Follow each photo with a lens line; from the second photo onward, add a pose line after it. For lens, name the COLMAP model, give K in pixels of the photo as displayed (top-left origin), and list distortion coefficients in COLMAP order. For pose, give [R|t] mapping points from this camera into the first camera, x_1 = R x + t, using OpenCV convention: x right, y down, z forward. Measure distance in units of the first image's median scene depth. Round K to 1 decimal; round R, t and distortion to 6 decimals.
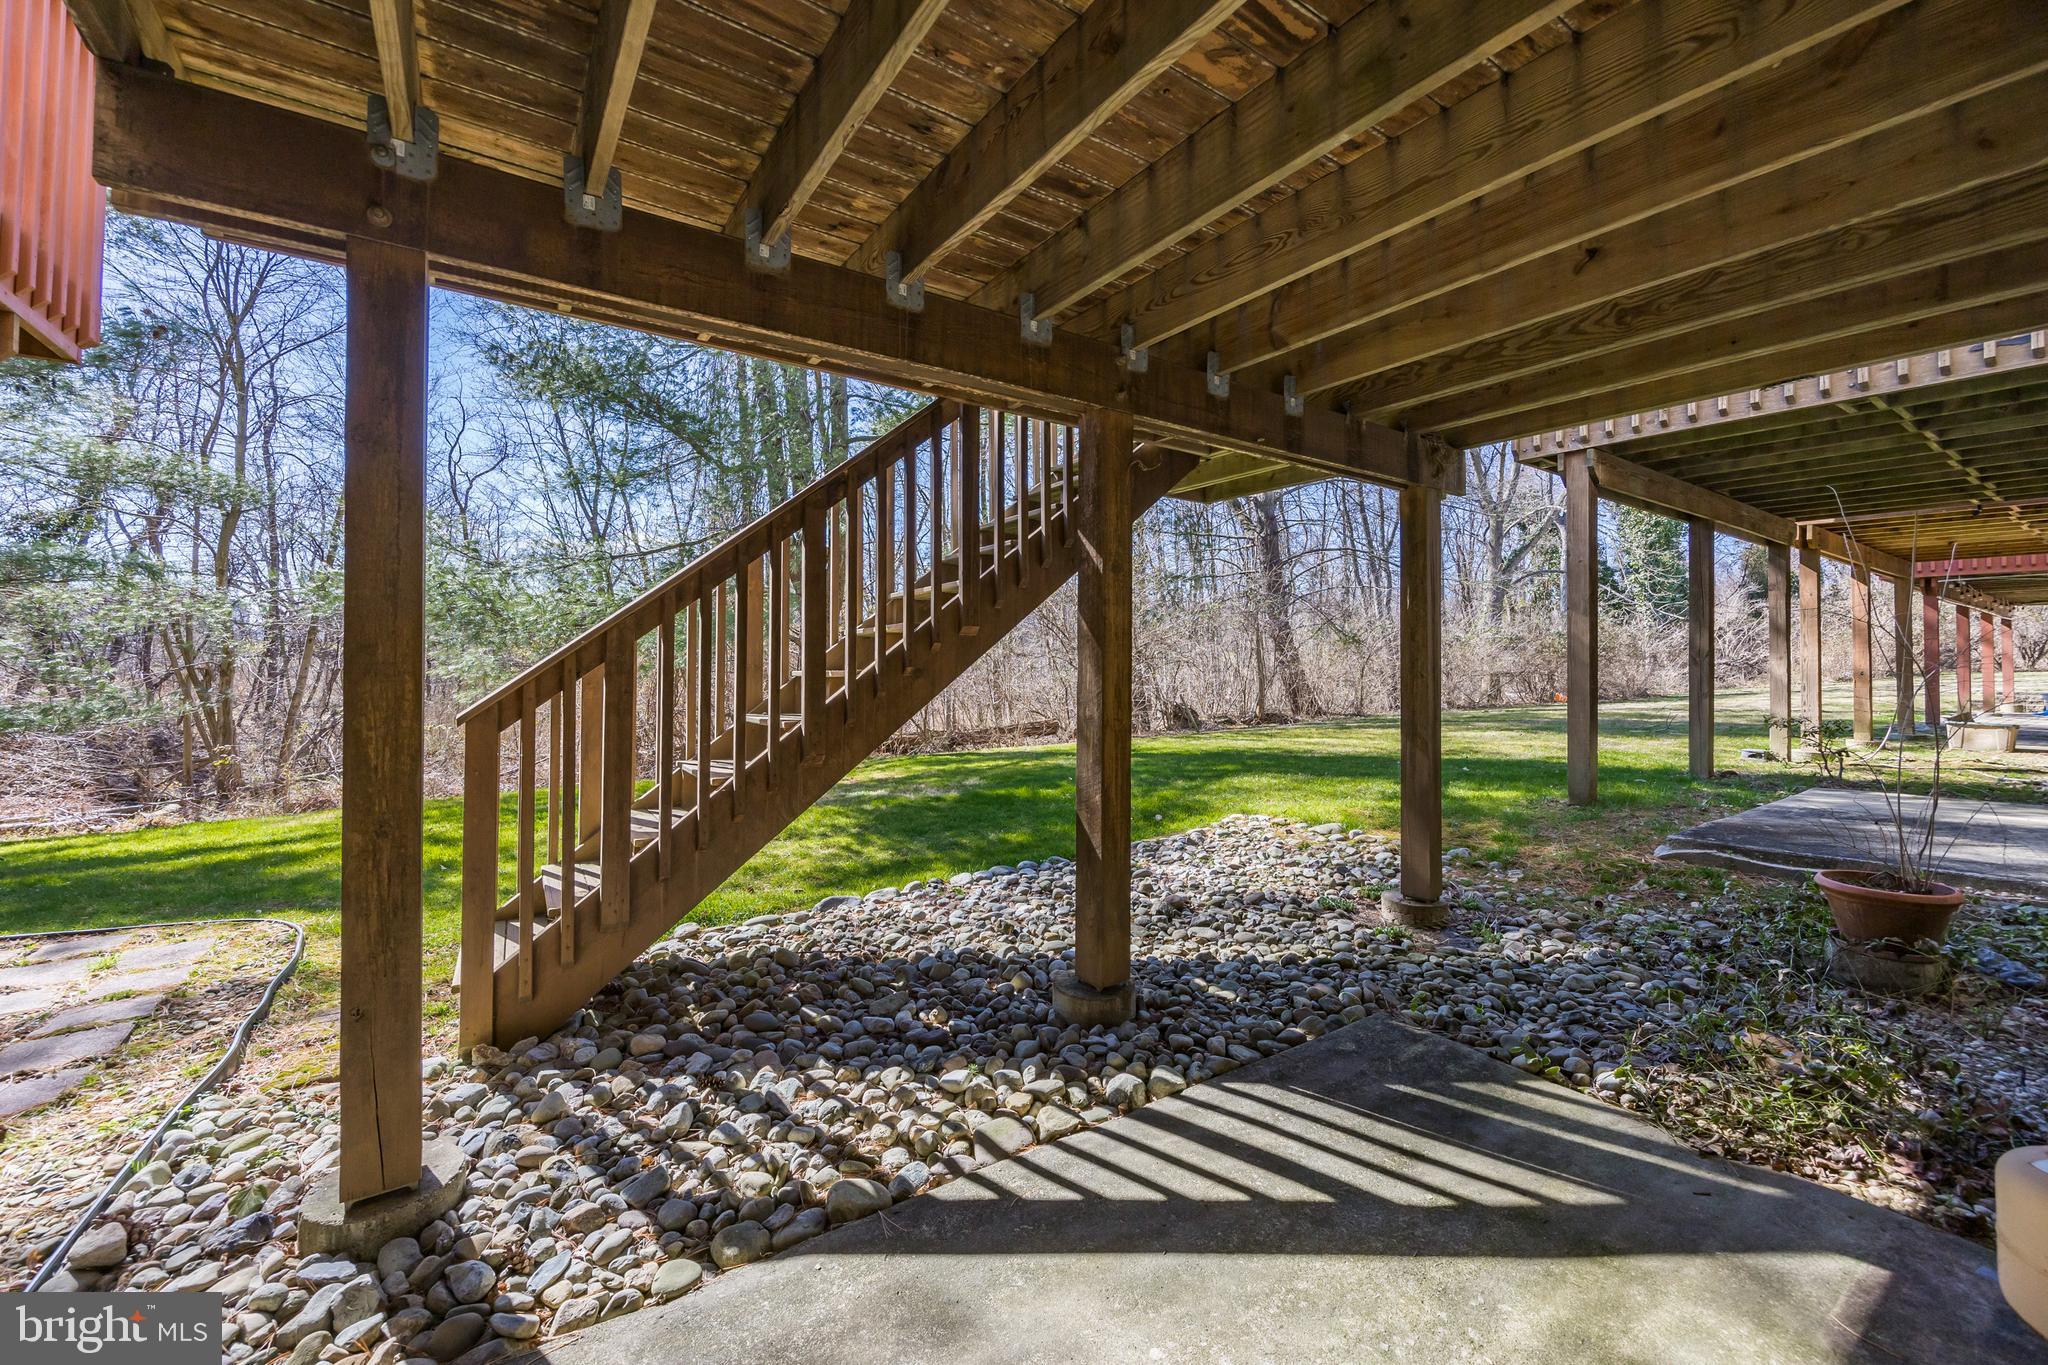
lens RADIAL K [[815.5, 0, 1022.7], [0, 815.5, 669.0], [0, 0, 1]] dist [-0.006047, -0.000066]
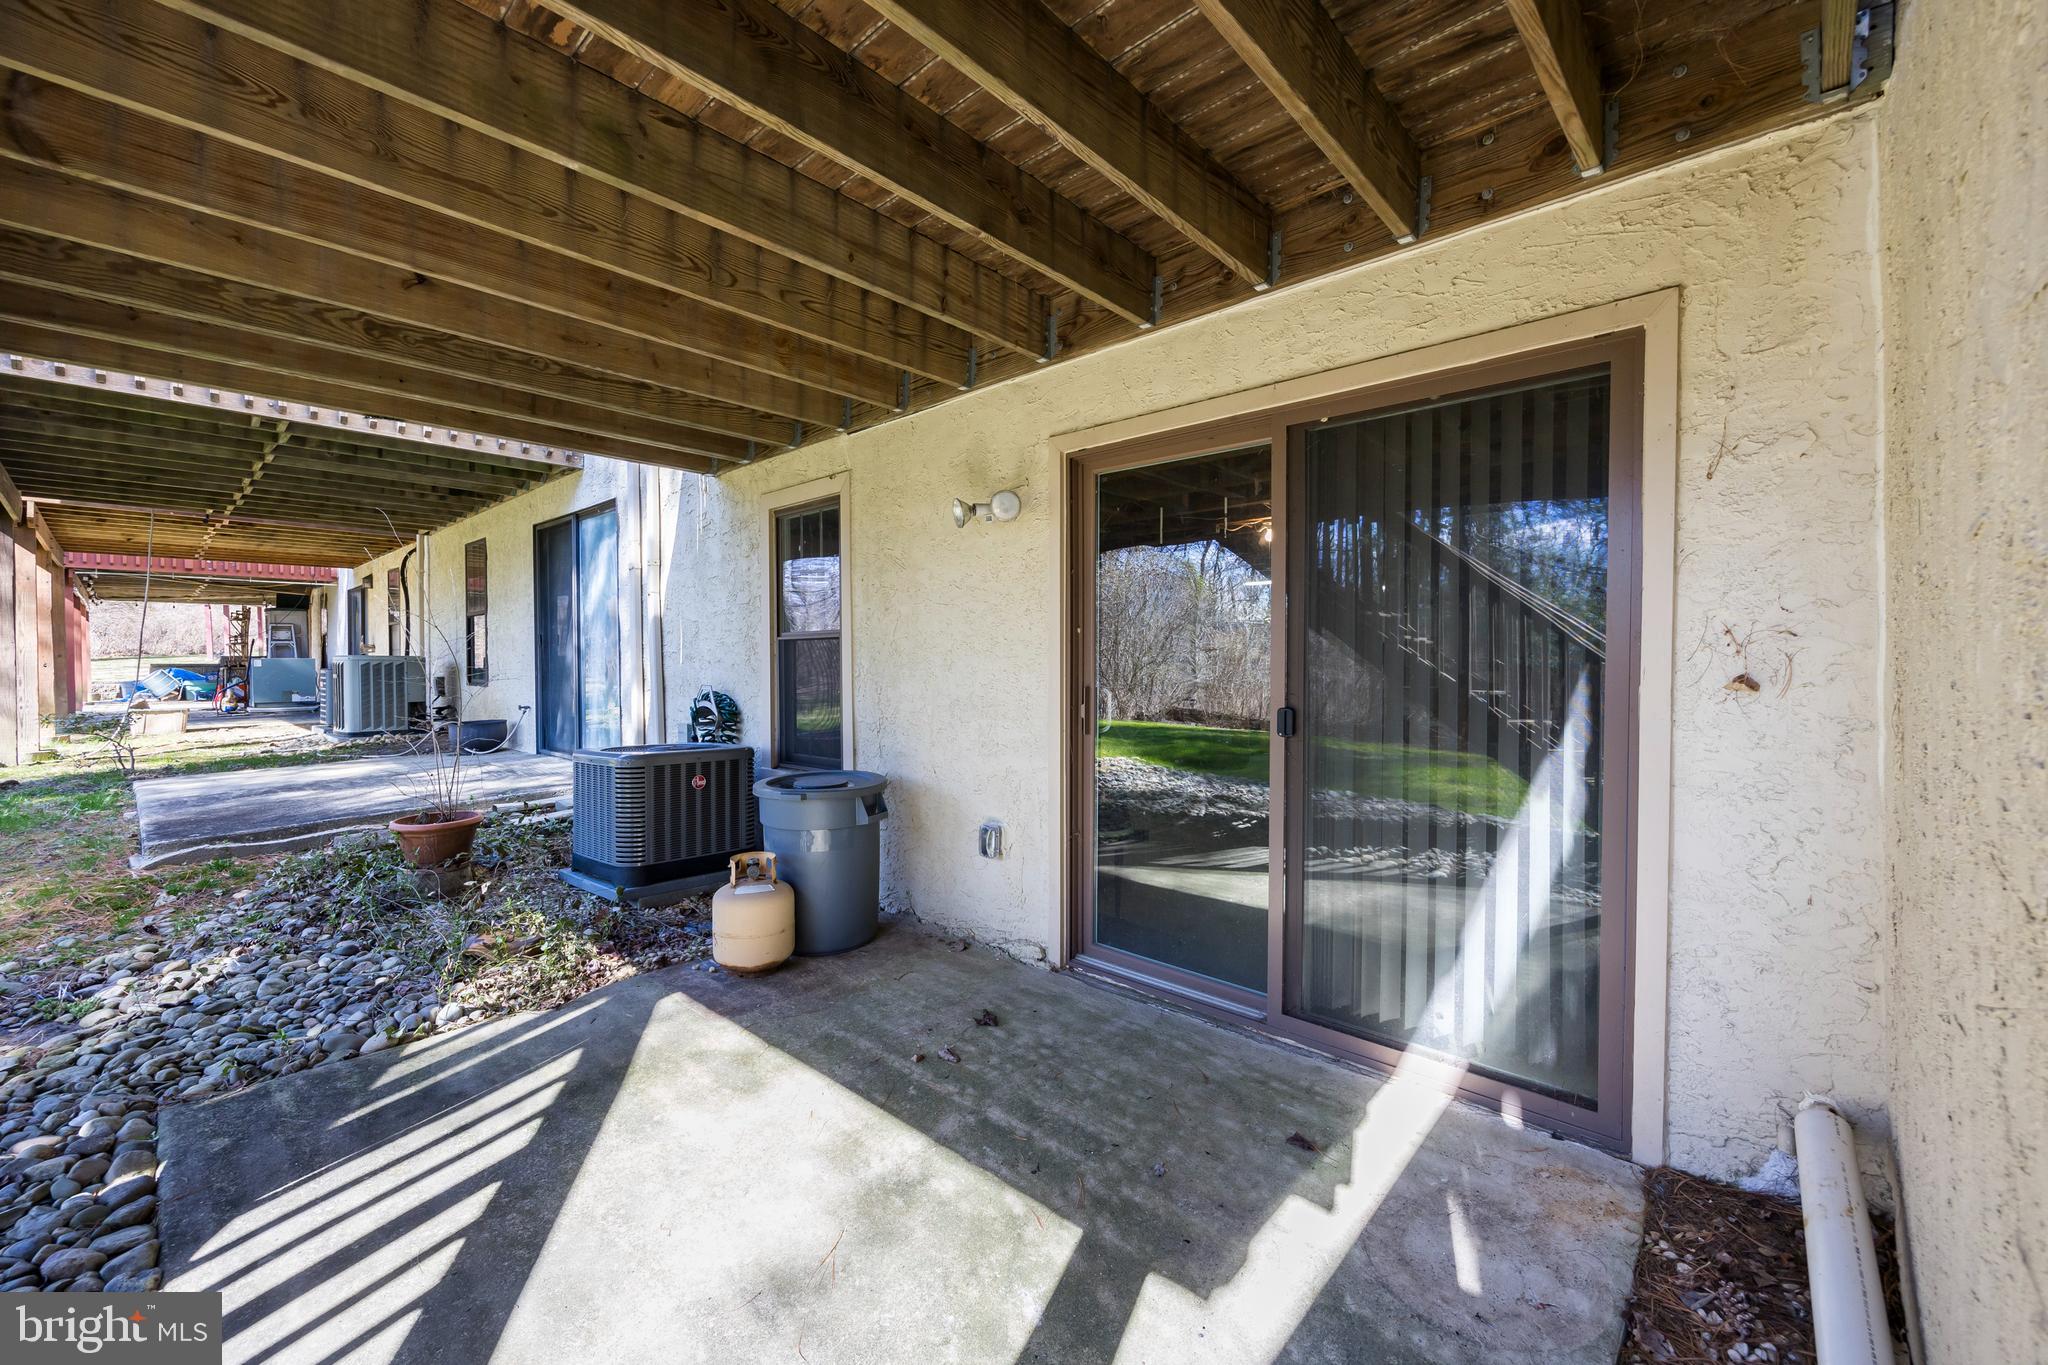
lens RADIAL K [[815.5, 0, 1022.7], [0, 815.5, 669.0], [0, 0, 1]] dist [-0.006047, -0.000066]
pose [[-0.246206, -0.011613, 0.969148, -0.657872], [0.015039, 0.999762, 0.015801, 0.016730], [-0.969101, 0.018466, -0.245973, 0.550340]]
